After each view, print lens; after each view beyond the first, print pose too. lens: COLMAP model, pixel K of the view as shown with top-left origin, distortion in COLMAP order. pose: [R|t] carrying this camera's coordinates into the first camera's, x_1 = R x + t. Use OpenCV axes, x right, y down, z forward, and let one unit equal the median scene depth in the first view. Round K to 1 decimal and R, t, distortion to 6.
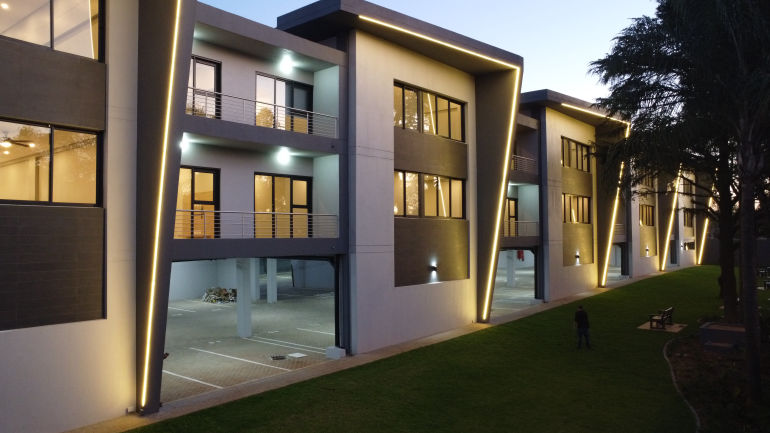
lens RADIAL K [[572.5, 0, 382.0], [0, 572.5, 220.3], [0, 0, 1]] dist [-0.056249, 0.001626]
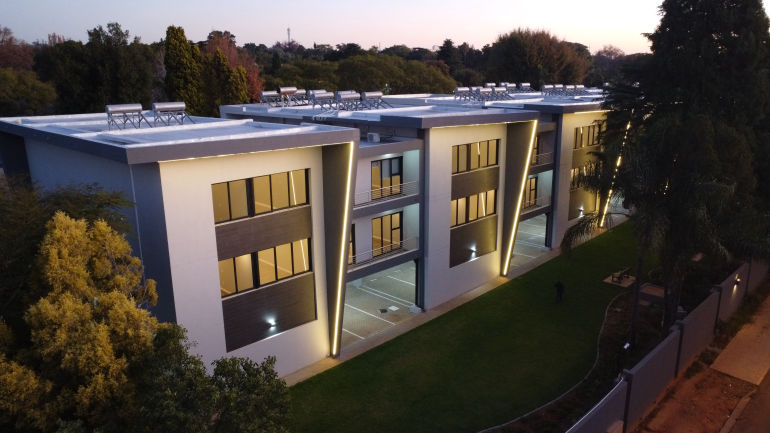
lens RADIAL K [[572.5, 0, 388.1], [0, 572.5, 214.7], [0, 0, 1]] dist [-0.056249, 0.001626]
pose [[0.997171, 0.018037, -0.072964, -0.035847], [0.003002, 0.960444, 0.278457, -0.473788], [0.075101, -0.277889, 0.957673, -0.558668]]
